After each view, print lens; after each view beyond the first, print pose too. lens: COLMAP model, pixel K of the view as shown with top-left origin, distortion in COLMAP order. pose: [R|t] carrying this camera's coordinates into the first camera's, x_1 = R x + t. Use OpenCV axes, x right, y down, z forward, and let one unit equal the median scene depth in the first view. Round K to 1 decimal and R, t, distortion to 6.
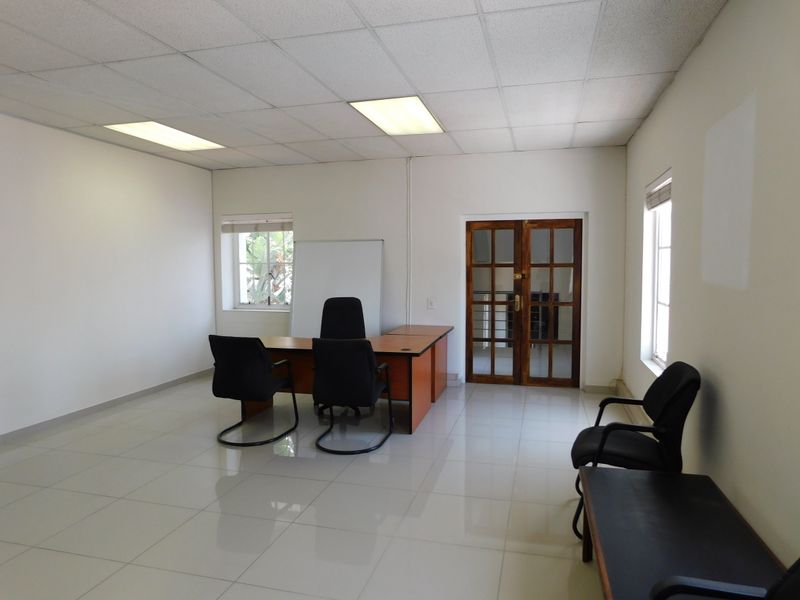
lens RADIAL K [[545.3, 0, 402.7], [0, 545.3, 299.3], [0, 0, 1]] dist [-0.049918, 0.043290]
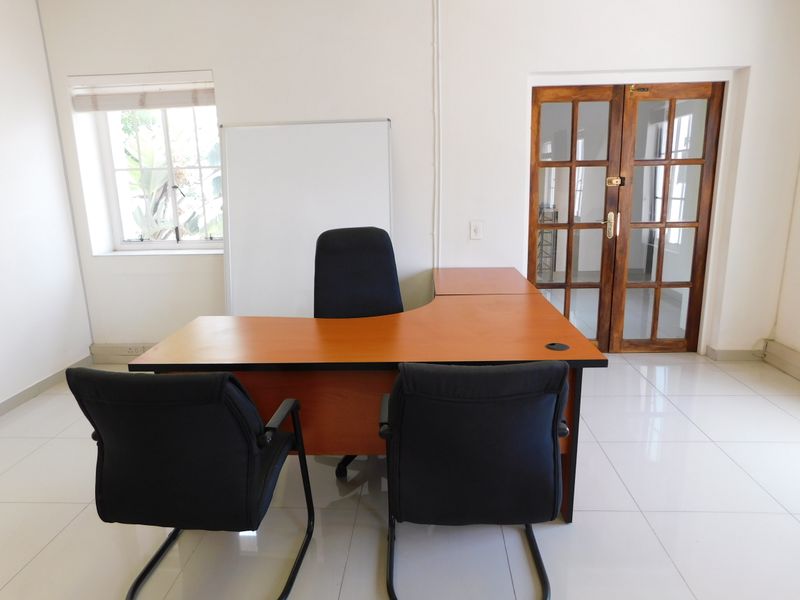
lens RADIAL K [[545.3, 0, 402.0], [0, 545.3, 300.9], [0, 0, 1]] dist [-0.049918, 0.043290]
pose [[0.978295, -0.063379, 0.197285, -0.151641], [0.031303, 0.986352, 0.161648, -0.015400], [-0.204838, -0.151964, 0.966927, 0.447727]]
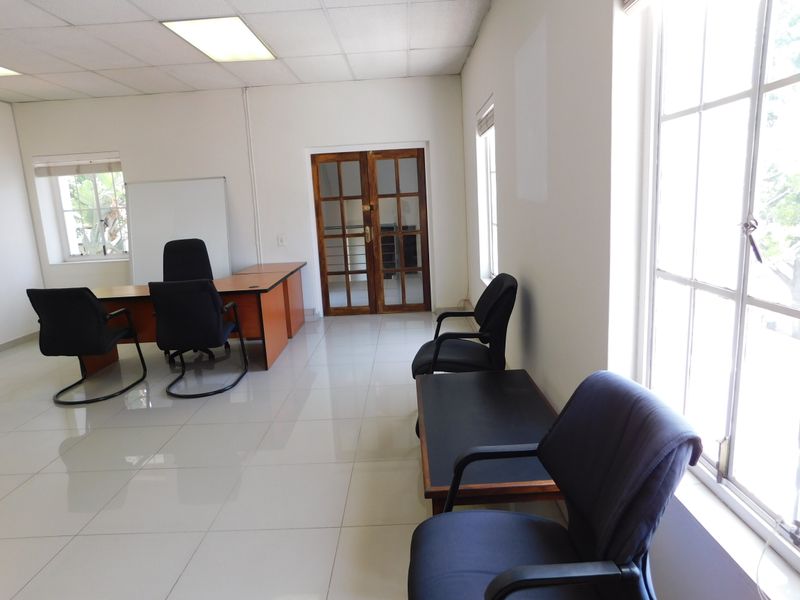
lens RADIAL K [[545.3, 0, 405.3], [0, 545.3, 300.4], [0, 0, 1]] dist [-0.049918, 0.043290]
pose [[0.967647, -0.090938, 0.235349, 0.027974], [0.064253, 0.990852, 0.118679, 0.013164], [-0.243988, -0.099718, 0.964638, -0.013133]]
